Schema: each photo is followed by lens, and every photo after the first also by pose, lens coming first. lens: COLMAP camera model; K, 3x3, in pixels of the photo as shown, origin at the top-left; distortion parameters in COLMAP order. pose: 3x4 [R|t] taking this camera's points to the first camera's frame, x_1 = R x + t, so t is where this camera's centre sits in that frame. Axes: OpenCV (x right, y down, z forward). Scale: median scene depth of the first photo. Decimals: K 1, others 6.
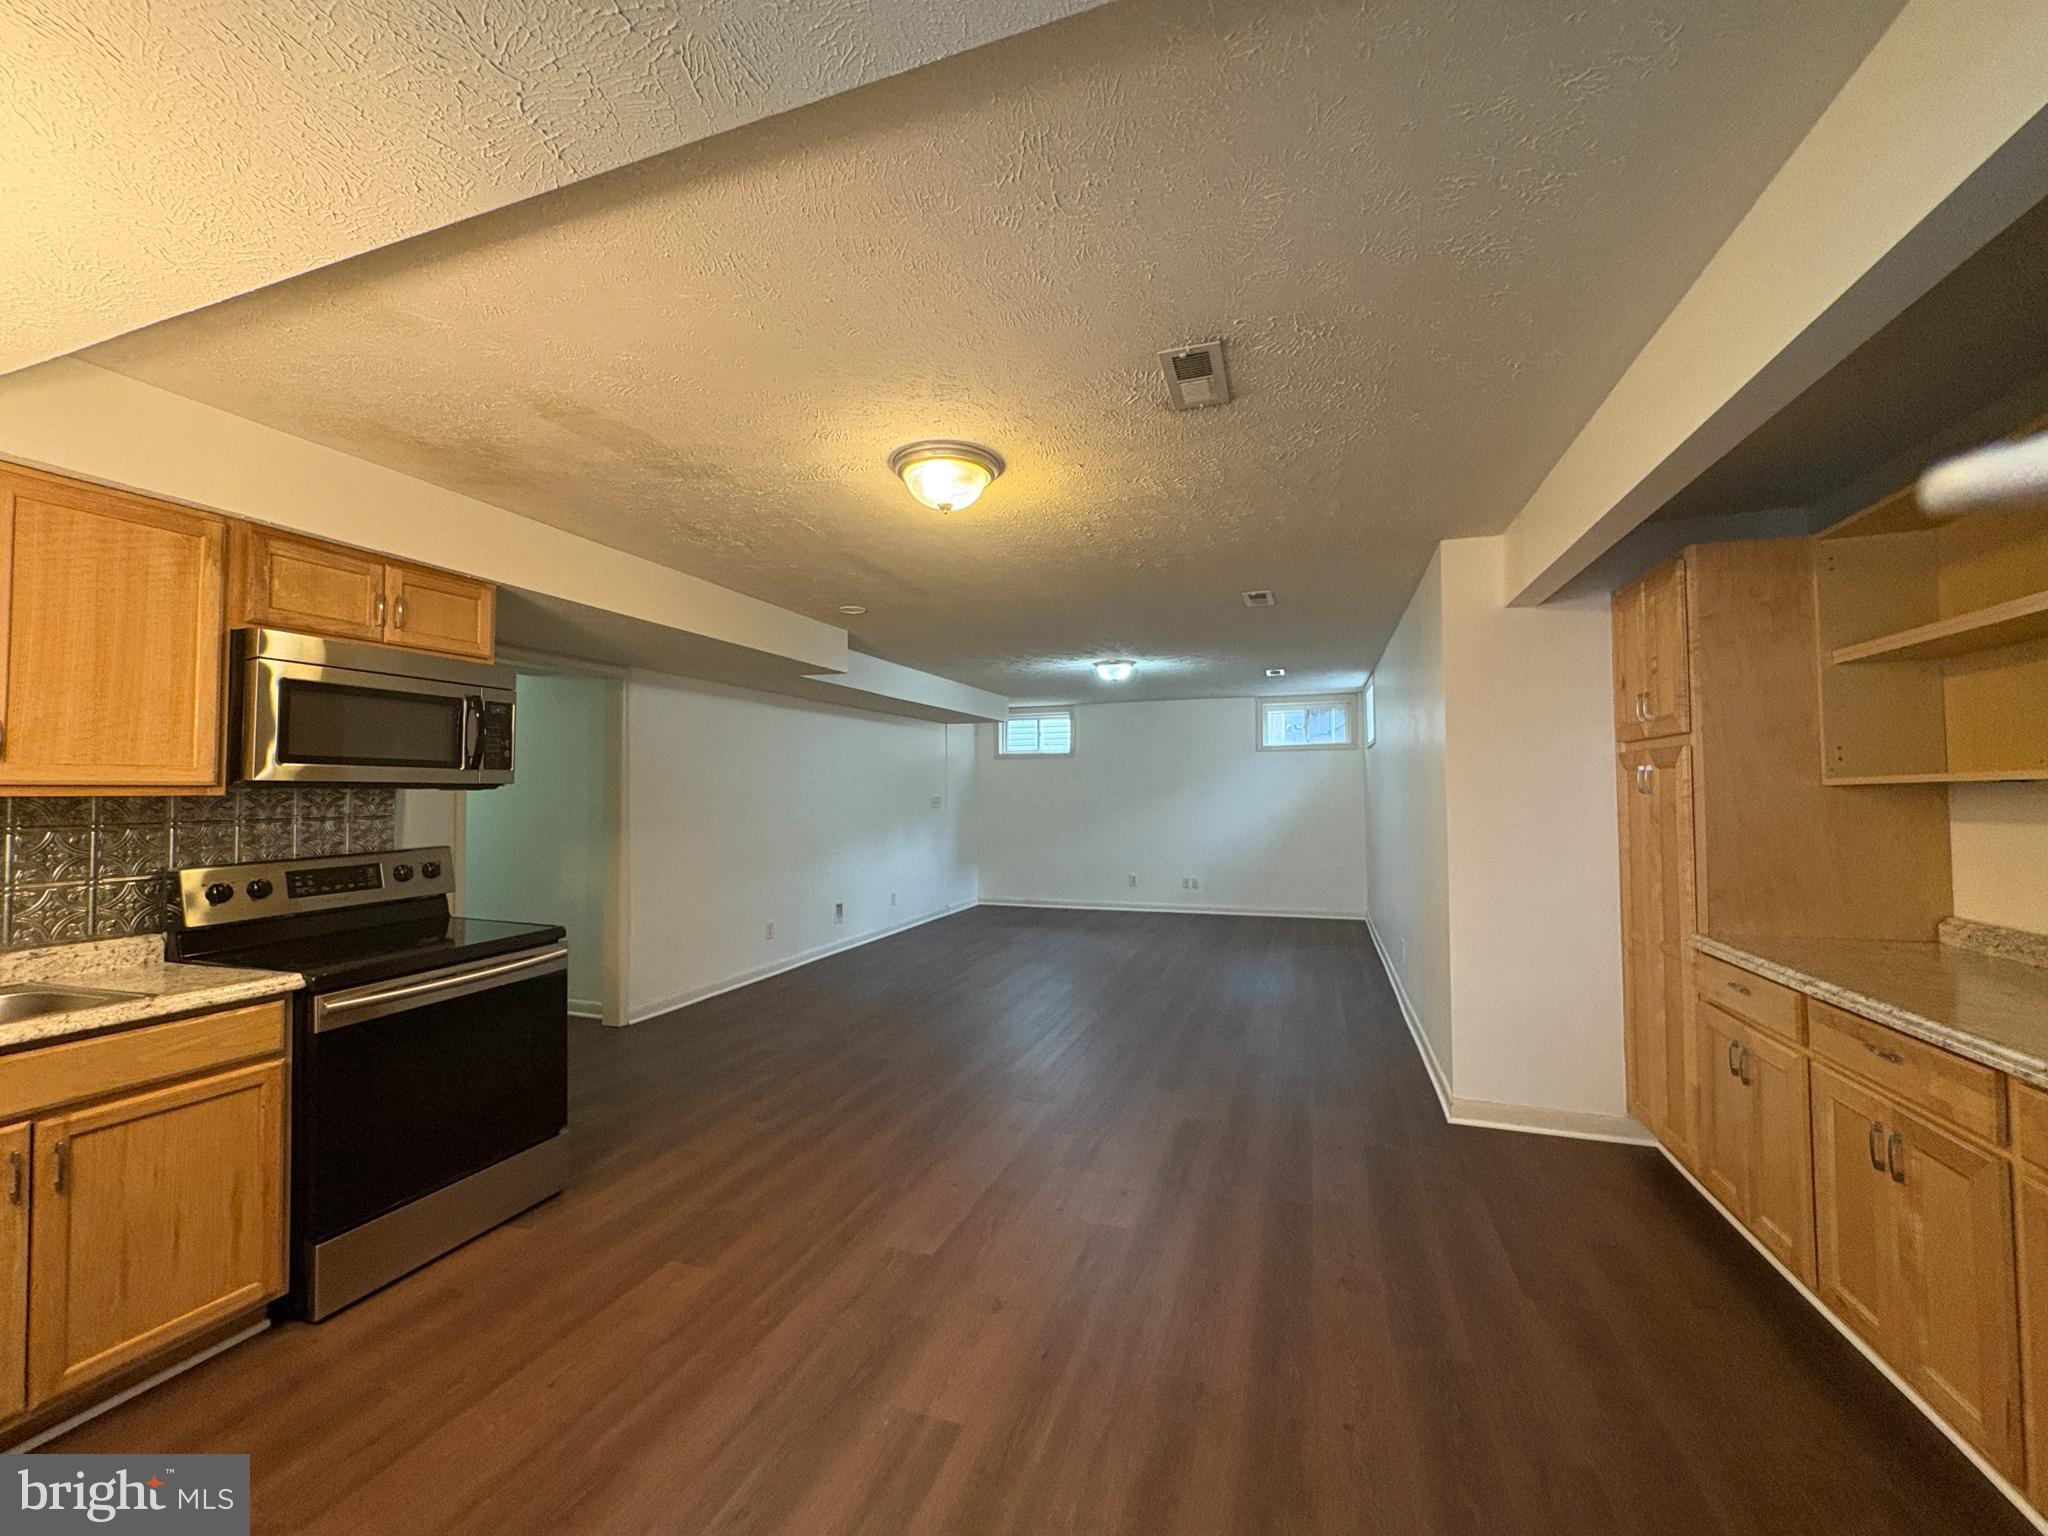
lens RADIAL K [[815.6, 0, 1024.0], [0, 815.6, 768.0], [0, 0, 1]] dist [-0.000022, -0.000012]
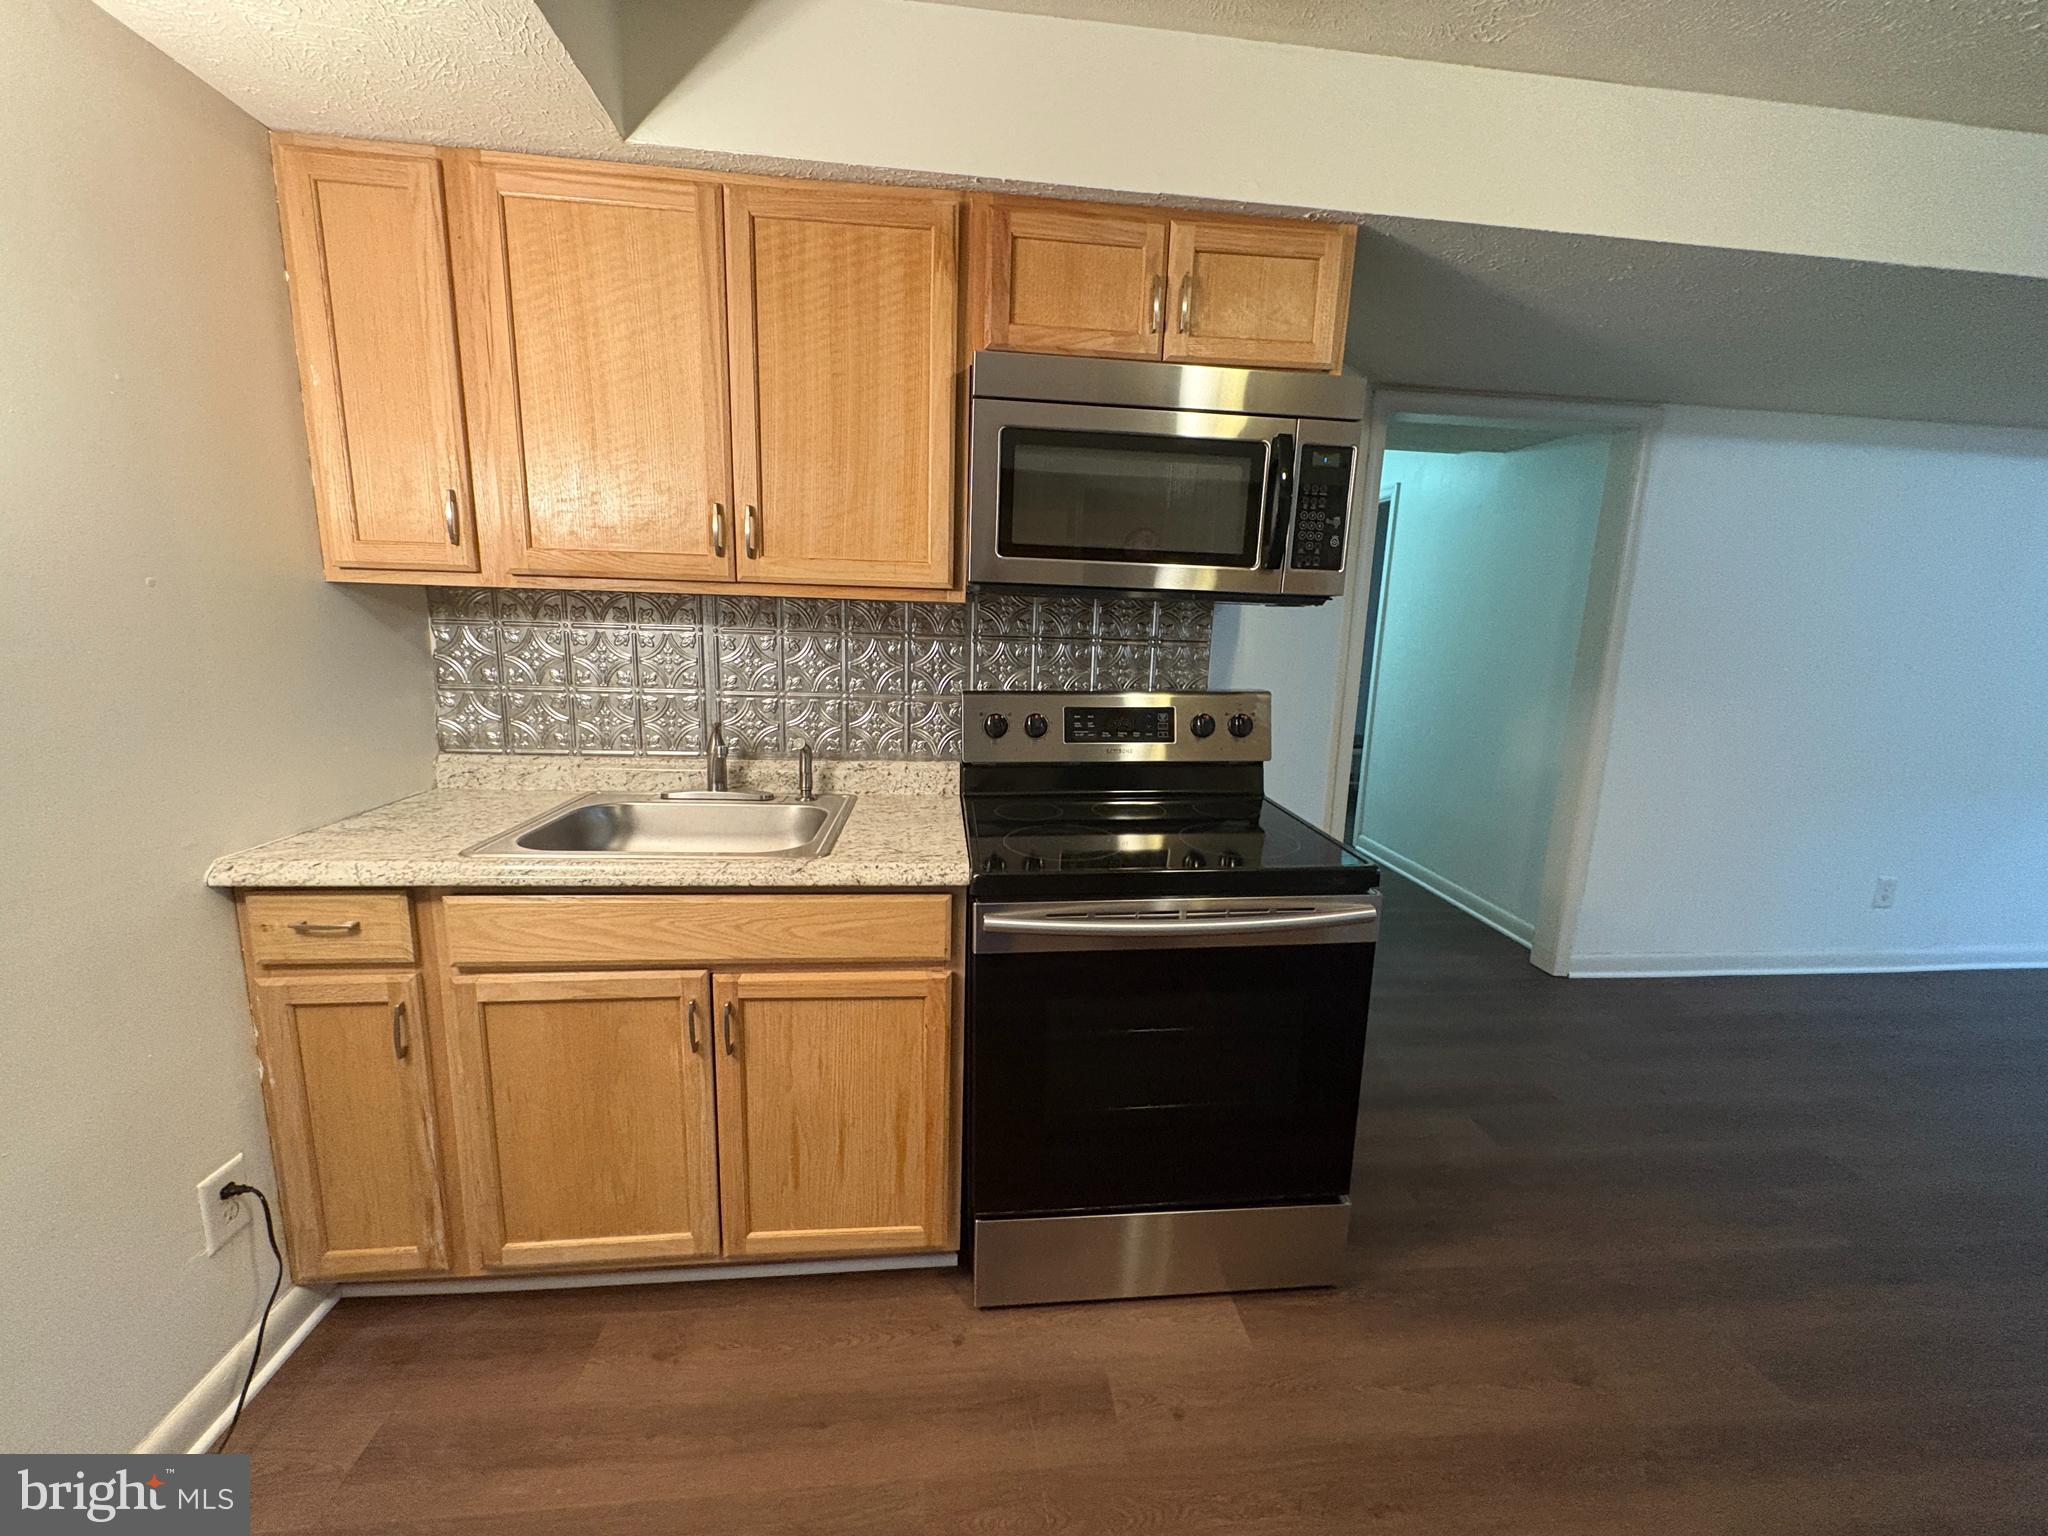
lens RADIAL K [[813.2, 0, 1024.0], [0, 813.2, 768.0], [0, 0, 1]] dist [-0.001413, -0.000195]
pose [[0.425614, 0.189086, -0.884929, -0.229536], [-0.007266, 0.978607, 0.205609, 0.025286], [0.904876, -0.081080, 0.417883, 0.644706]]
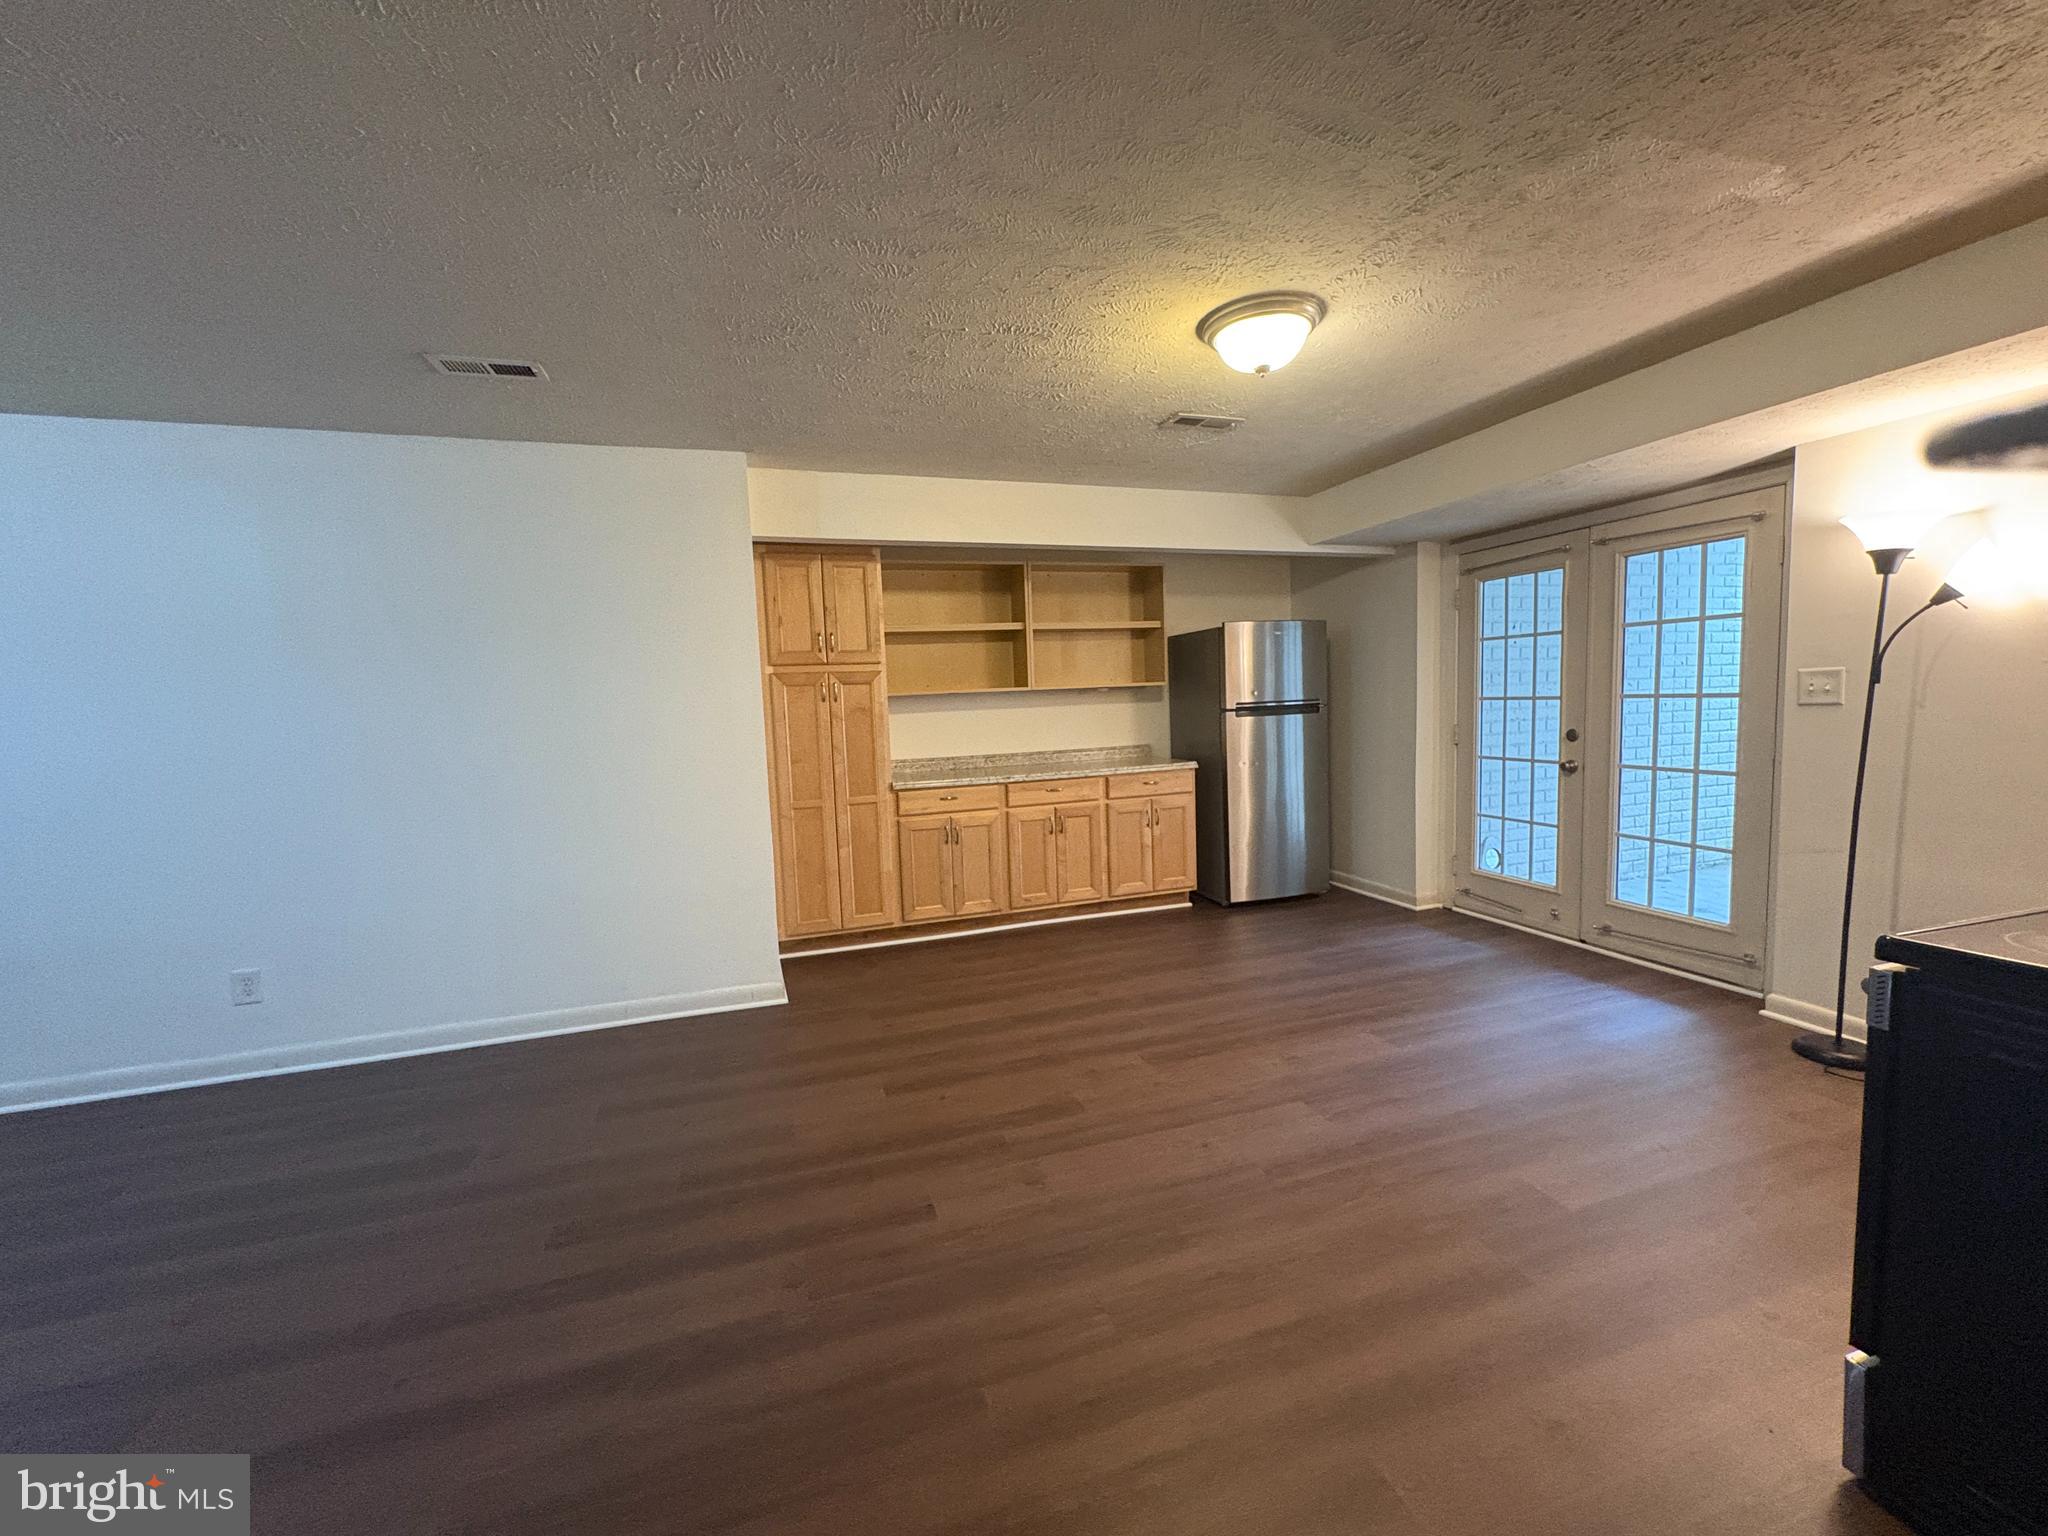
lens RADIAL K [[813.2, 0, 1024.0], [0, 813.2, 768.0], [0, 0, 1]] dist [-0.001413, -0.000195]
pose [[-0.607029, -0.039310, 0.793707, -0.713059], [0.014885, 0.998038, 0.060814, 0.074619], [-0.794540, 0.048730, -0.605253, 1.866581]]
